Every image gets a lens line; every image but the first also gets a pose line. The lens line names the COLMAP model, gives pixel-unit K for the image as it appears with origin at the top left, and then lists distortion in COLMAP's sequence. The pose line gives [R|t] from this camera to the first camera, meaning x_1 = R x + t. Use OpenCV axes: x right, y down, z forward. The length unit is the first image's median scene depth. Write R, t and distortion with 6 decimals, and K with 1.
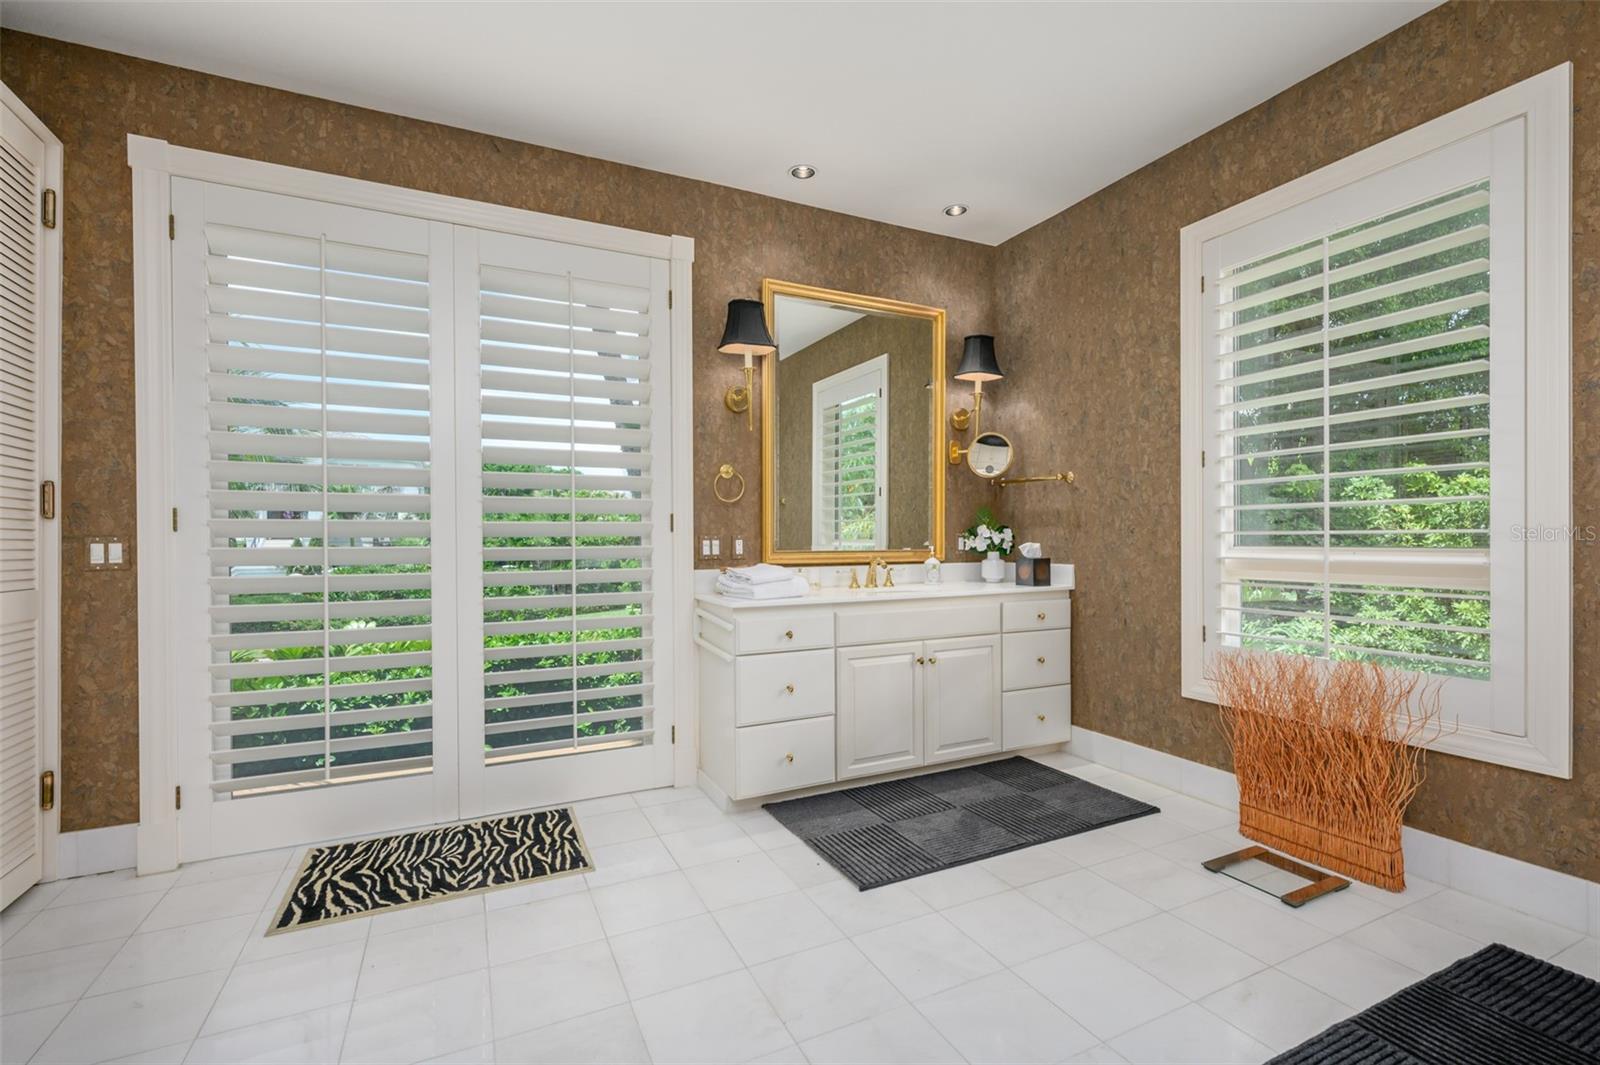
lens RADIAL K [[723.5, 0, 808.4], [0, 723.5, 538.1], [0, 0, 1]] dist [0.010585, 0.000333]
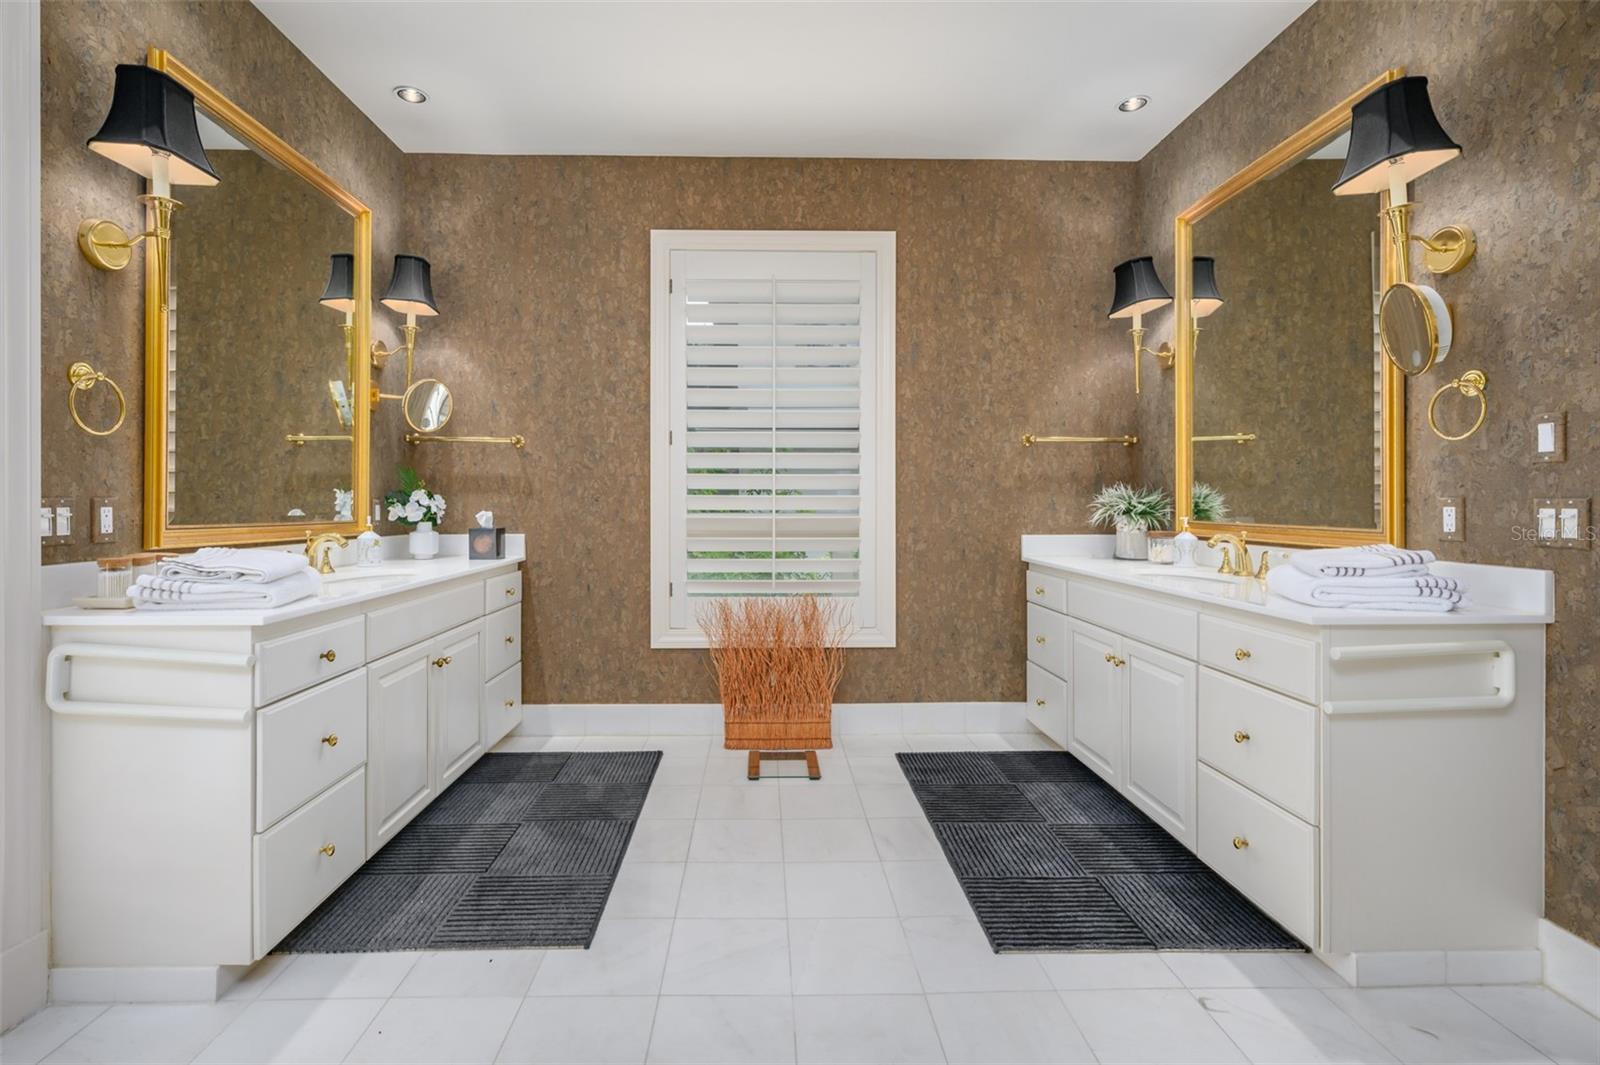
lens RADIAL K [[723.5, 0, 795.4], [0, 723.5, 504.0], [0, 0, 1]] dist [0.010585, 0.000333]
pose [[0.424151, 0.007140, 0.905563, -0.372072], [-0.002905, 0.999974, -0.006524, 0.002712], [-0.905587, 0.000137, 0.424161, 0.303515]]
